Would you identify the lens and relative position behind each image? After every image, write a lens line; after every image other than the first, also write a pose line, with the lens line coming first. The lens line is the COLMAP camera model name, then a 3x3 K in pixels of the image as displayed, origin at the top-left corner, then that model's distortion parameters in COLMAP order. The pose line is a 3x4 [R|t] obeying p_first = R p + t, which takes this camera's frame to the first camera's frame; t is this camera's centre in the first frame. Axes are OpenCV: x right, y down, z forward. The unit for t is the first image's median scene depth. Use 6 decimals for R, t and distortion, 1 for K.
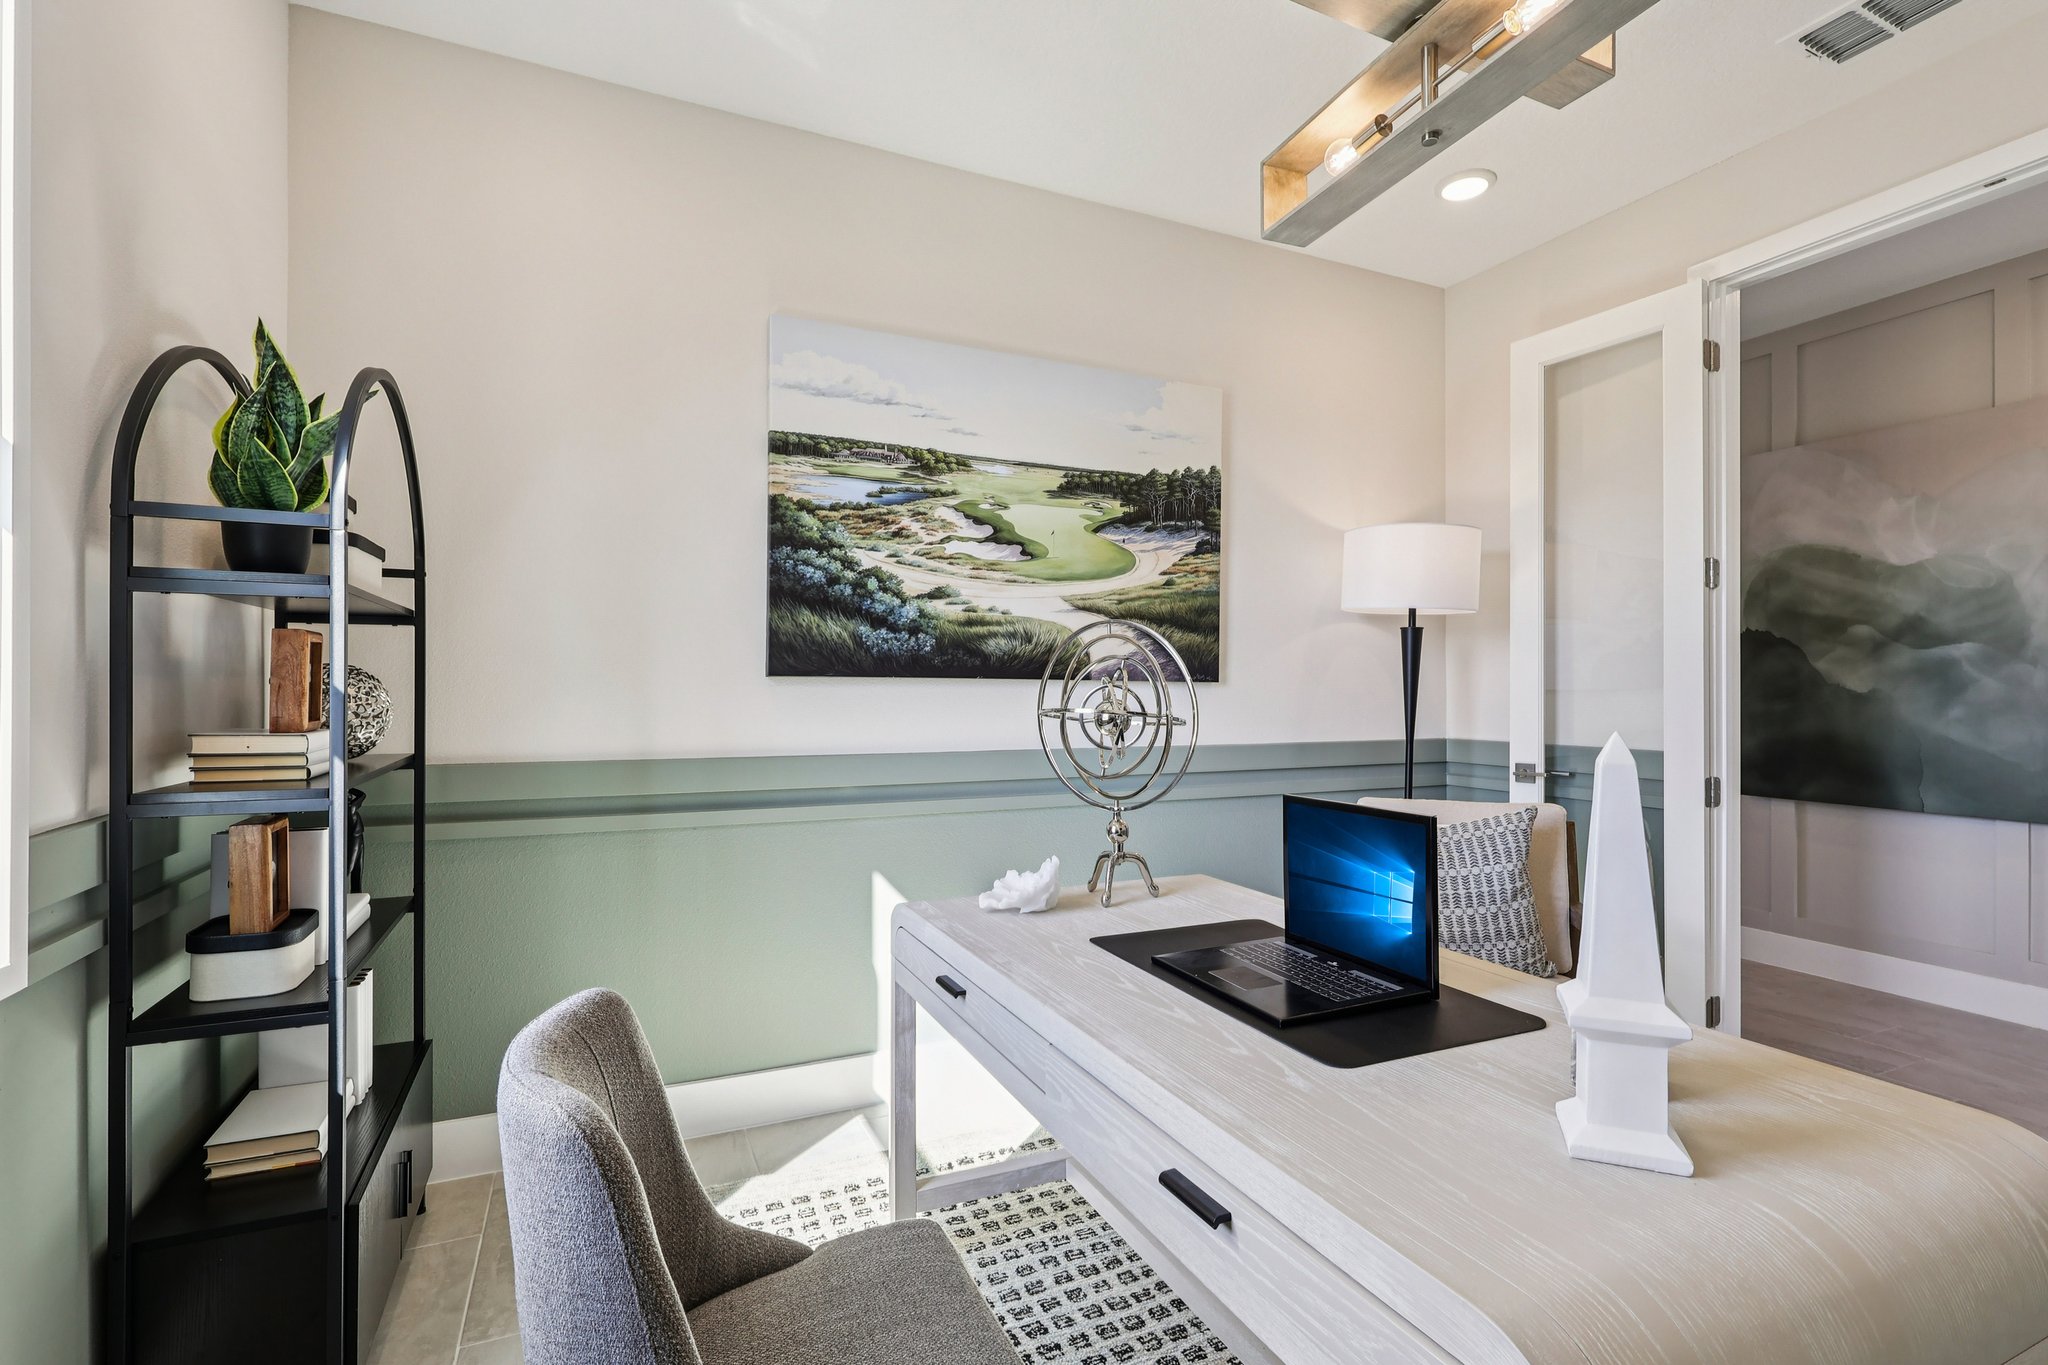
lens RADIAL K [[952.2, 0, 1021.5], [0, 952.2, 689.4], [0, 0, 1]] dist [-0.003349, -0.000047]
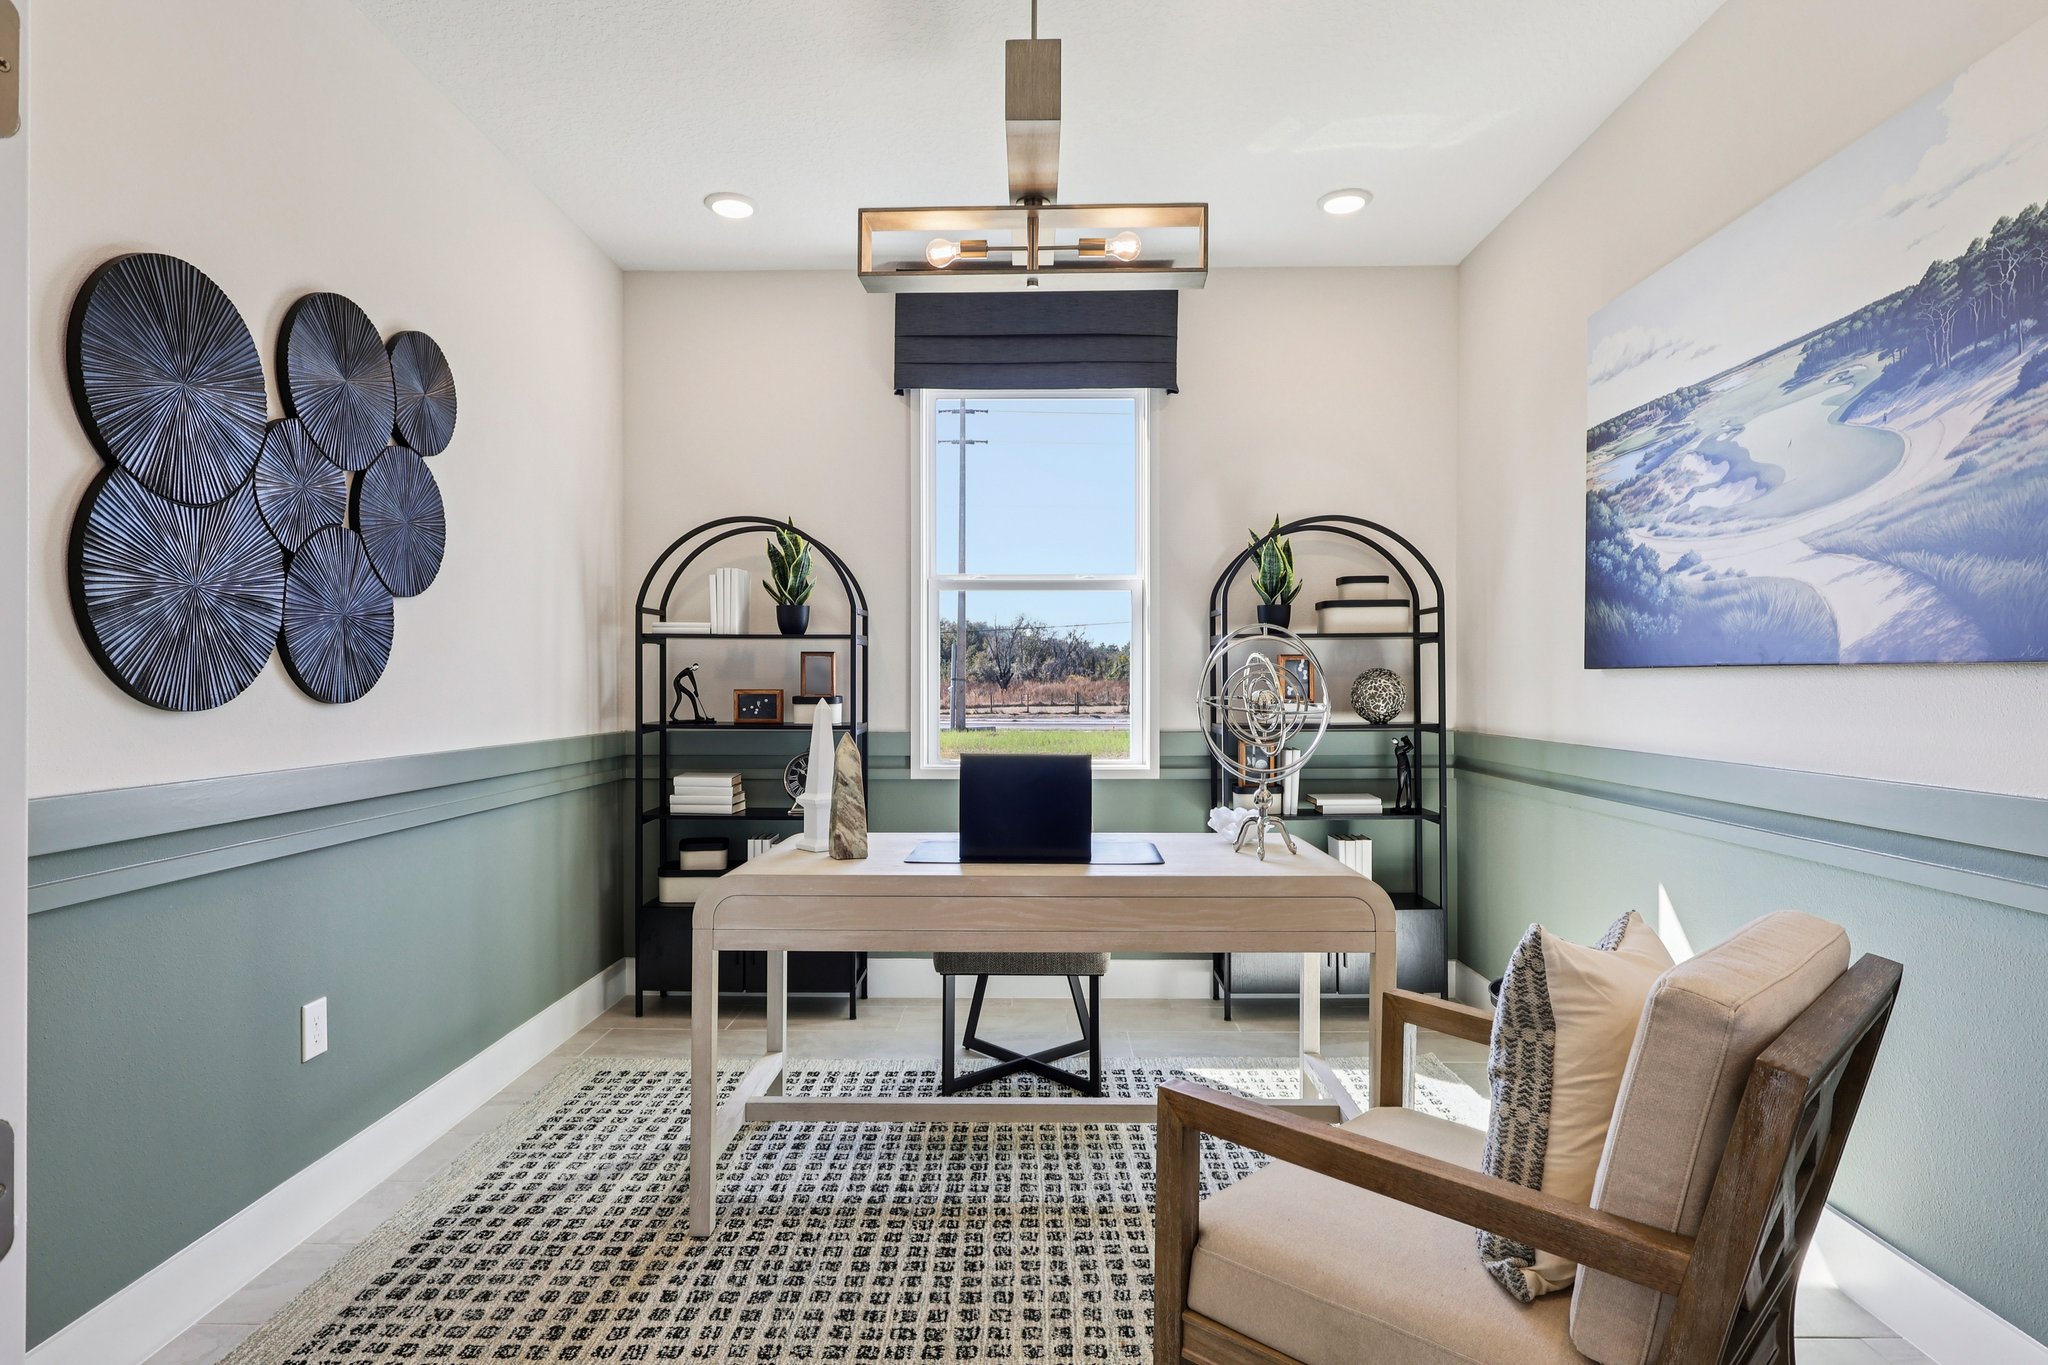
lens RADIAL K [[1063.8, 0, 1022.1], [0, 1063.8, 682.7], [0, 0, 1]] dist [-0.001221, -0.000023]
pose [[-0.413304, -0.000448, -0.910593, 0.964479], [0.005071, 0.999983, -0.002794, 0.001352], [0.910579, -0.005772, -0.413294, 0.849124]]
